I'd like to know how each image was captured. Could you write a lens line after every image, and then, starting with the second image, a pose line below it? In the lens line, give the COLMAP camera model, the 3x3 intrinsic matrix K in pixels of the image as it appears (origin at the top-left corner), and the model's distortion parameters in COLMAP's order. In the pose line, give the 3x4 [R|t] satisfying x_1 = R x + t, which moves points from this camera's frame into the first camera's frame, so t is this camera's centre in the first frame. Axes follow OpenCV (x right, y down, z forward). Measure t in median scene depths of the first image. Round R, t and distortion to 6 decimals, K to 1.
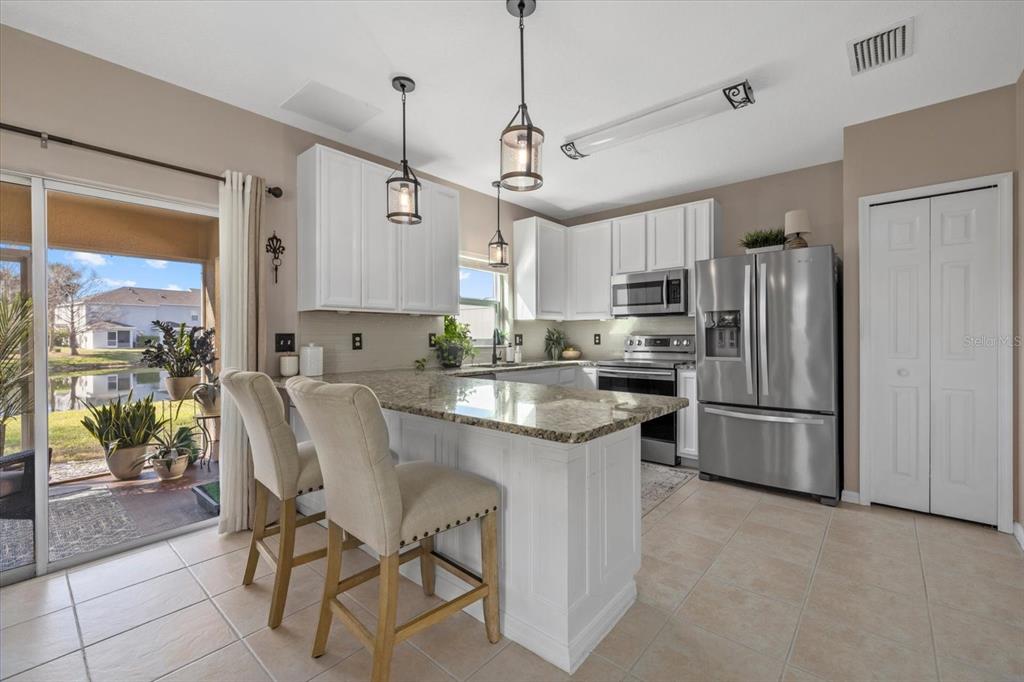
lens RADIAL K [[443.5, 0, 501.6], [0, 443.5, 333.9], [0, 0, 1]] dist [0.002014, 0.000196]
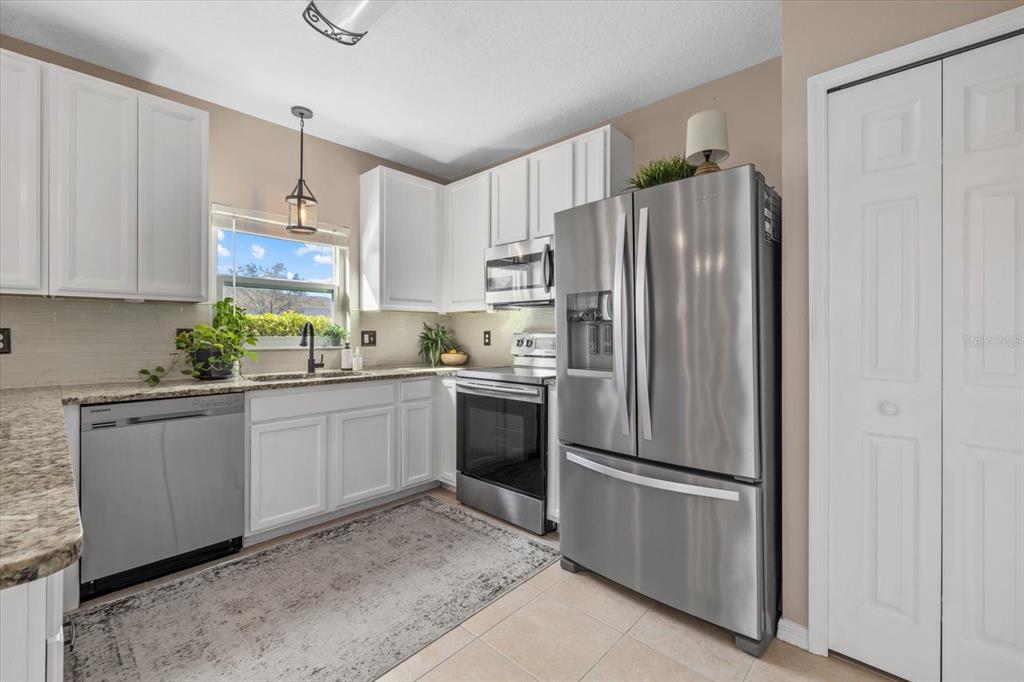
lens RADIAL K [[433.6, 0, 514.4], [0, 433.6, 329.5], [0, 0, 1]] dist [0.000701, 0.000416]
pose [[0.999245, 0.004704, -0.038566, 0.361043], [-0.004882, 0.999978, -0.004508, 0.000770], [0.038544, 0.004693, 0.999246, 0.354965]]
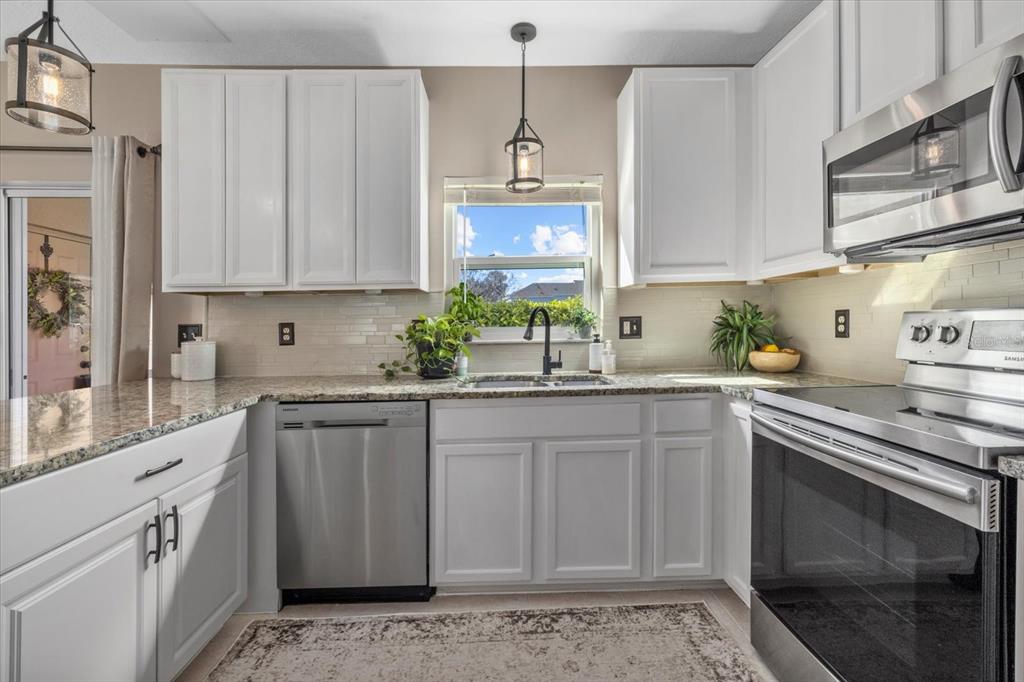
lens RADIAL K [[425.6, 0, 531.3], [0, 425.6, 326.5], [0, 0, 1]] dist [-0.023254, 0.000272]
pose [[0.679568, -0.007385, -0.733576, 0.373326], [0.022774, 0.999680, 0.011034, 0.005393], [0.733259, -0.024205, 0.679518, 0.702154]]
